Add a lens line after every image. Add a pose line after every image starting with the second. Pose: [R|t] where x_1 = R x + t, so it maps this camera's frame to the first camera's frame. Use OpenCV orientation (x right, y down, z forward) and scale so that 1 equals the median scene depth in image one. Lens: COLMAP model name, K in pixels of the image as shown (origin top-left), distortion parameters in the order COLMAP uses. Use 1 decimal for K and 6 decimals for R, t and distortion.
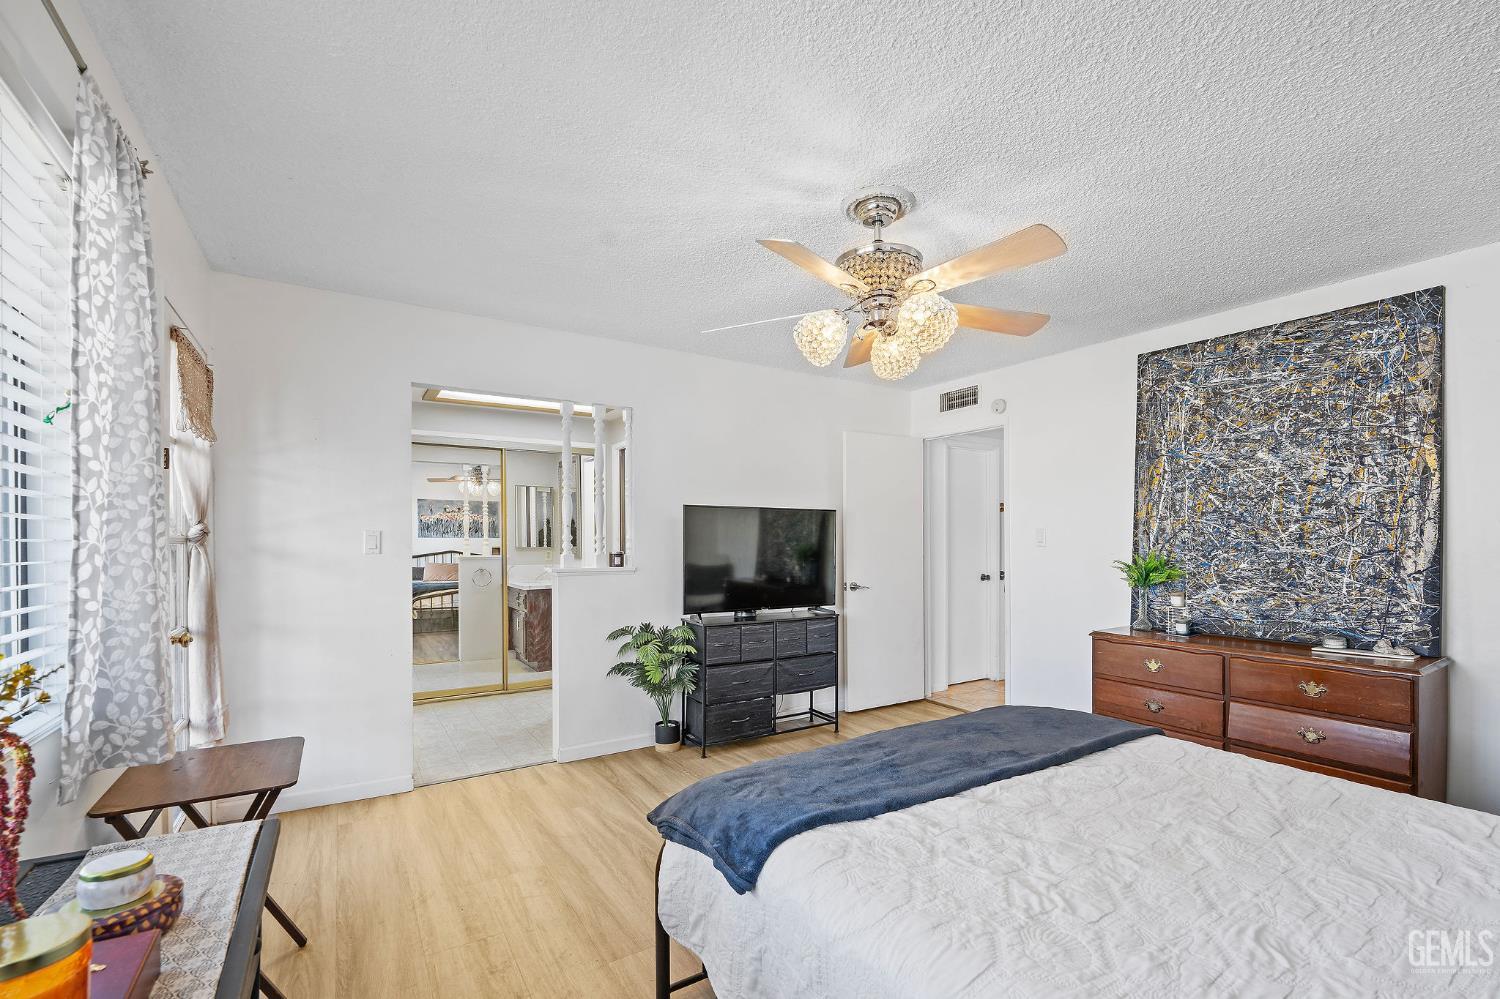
lens RADIAL K [[639.8, 0, 736.8], [0, 639.8, 541.5], [0, 0, 1]] dist [-0.006943, -0.000723]
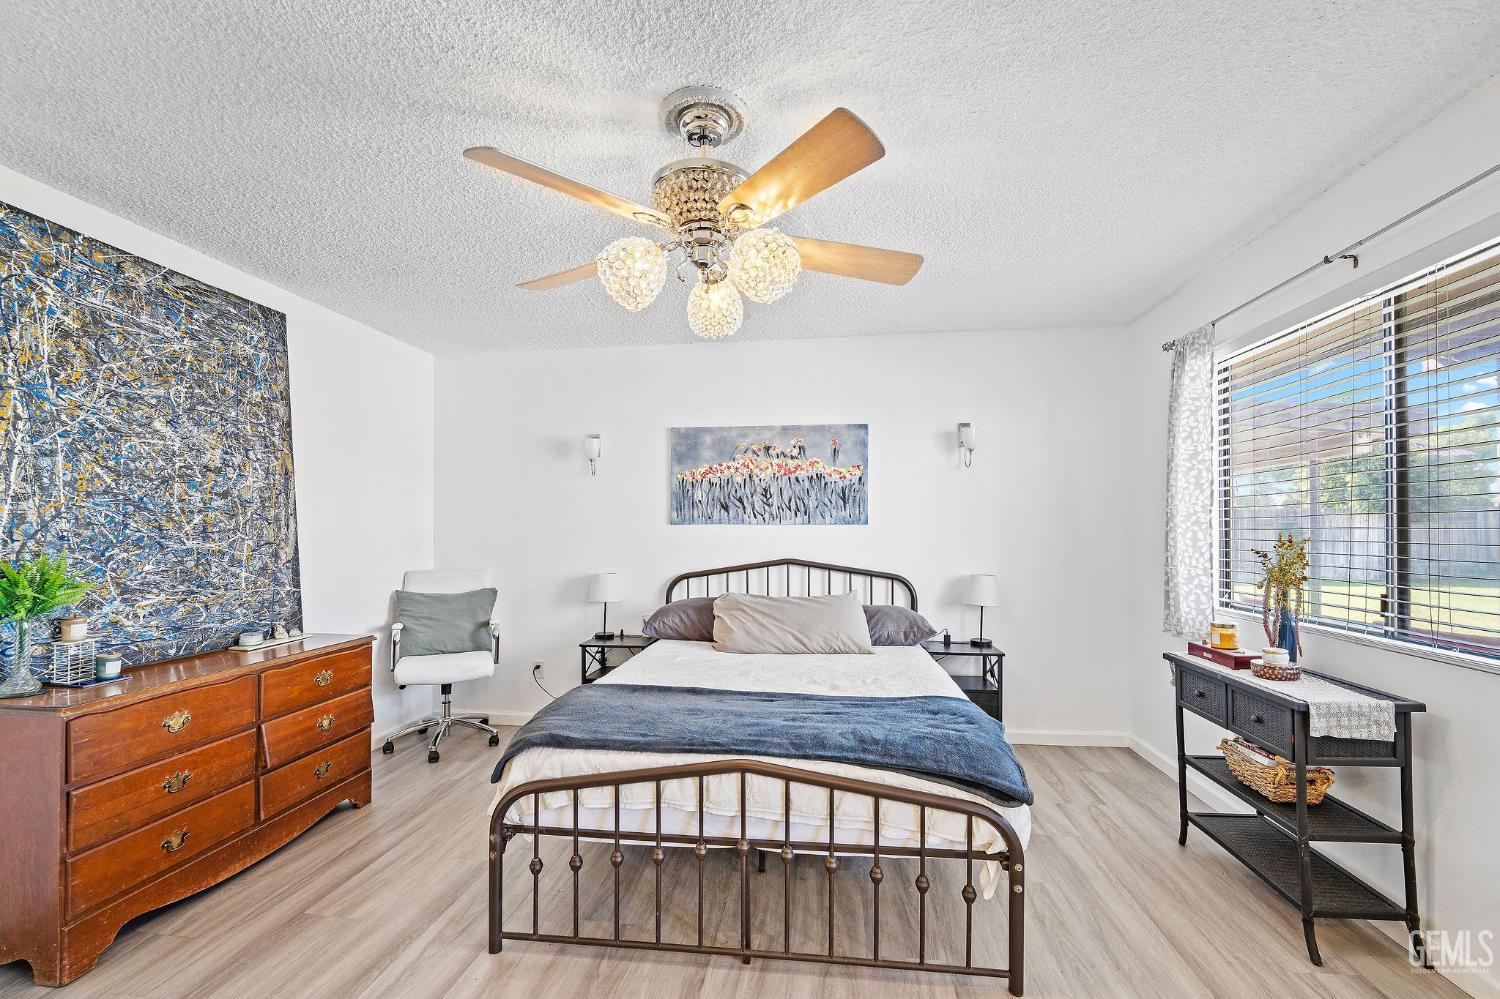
lens RADIAL K [[639.8, 0, 754.6], [0, 639.8, 527.4], [0, 0, 1]] dist [-0.006943, -0.000723]
pose [[-0.783516, 0.006089, 0.621342, -0.242237], [0.004993, 0.999981, -0.003503, -0.003556], [-0.621352, 0.000358, -0.783532, 1.173223]]
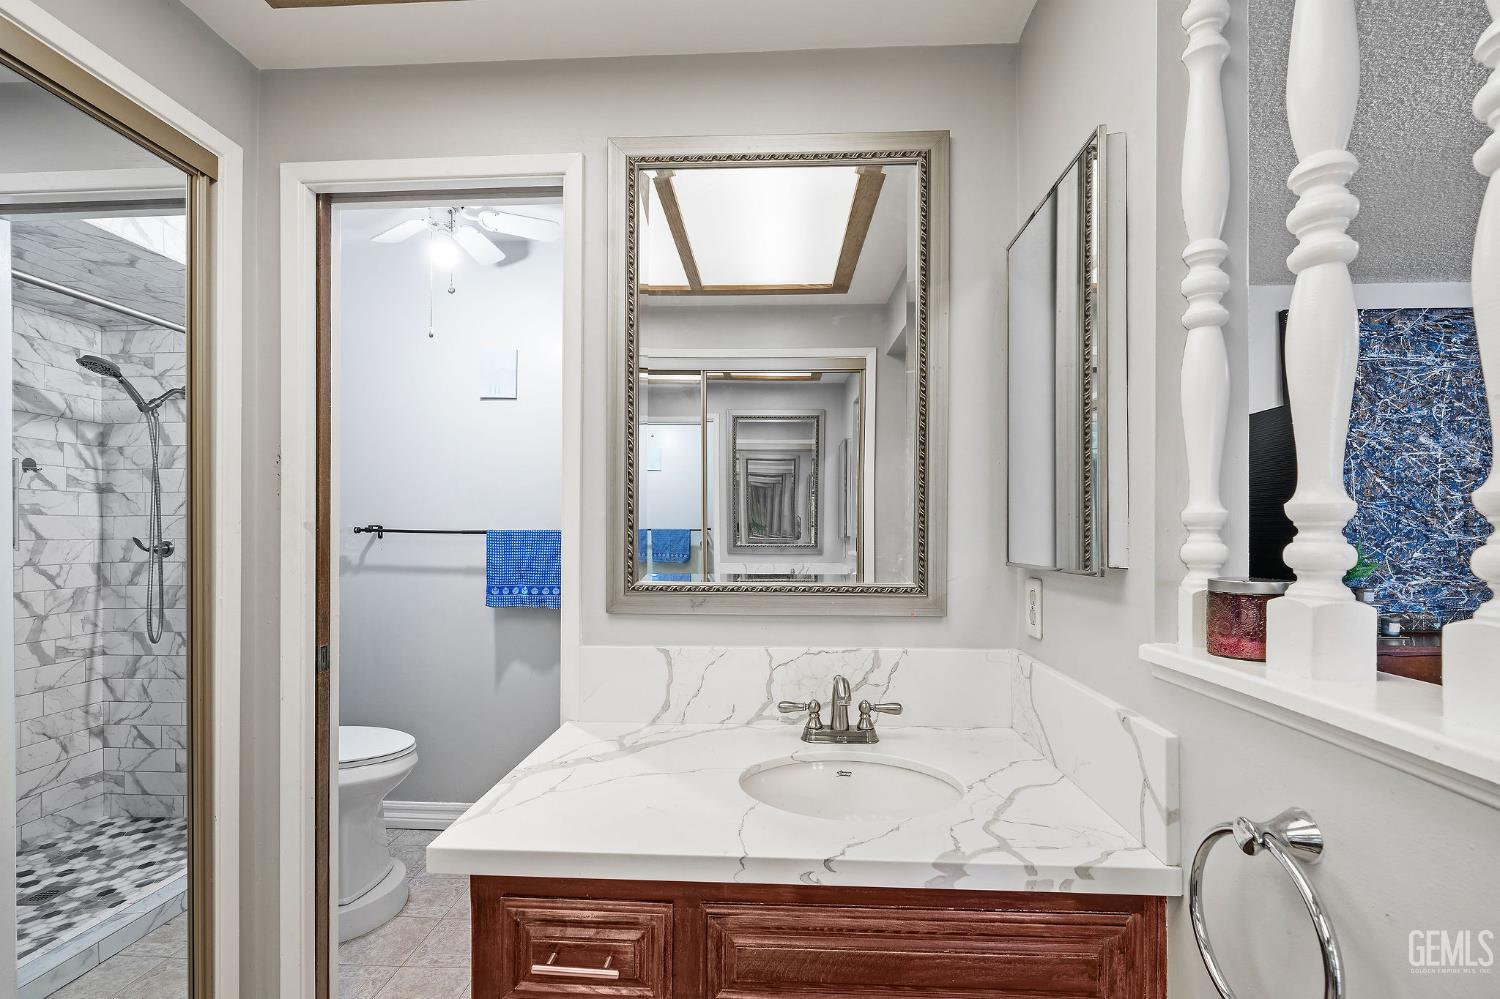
lens RADIAL K [[639.8, 0, 741.7], [0, 639.8, 526.7], [0, 0, 1]] dist [-0.006943, -0.000723]
pose [[0.582722, 0.002955, 0.812666, -0.567783], [0.003755, 0.999973, -0.006329, -0.001554], [-0.812663, 0.006740, 0.582695, 1.298395]]
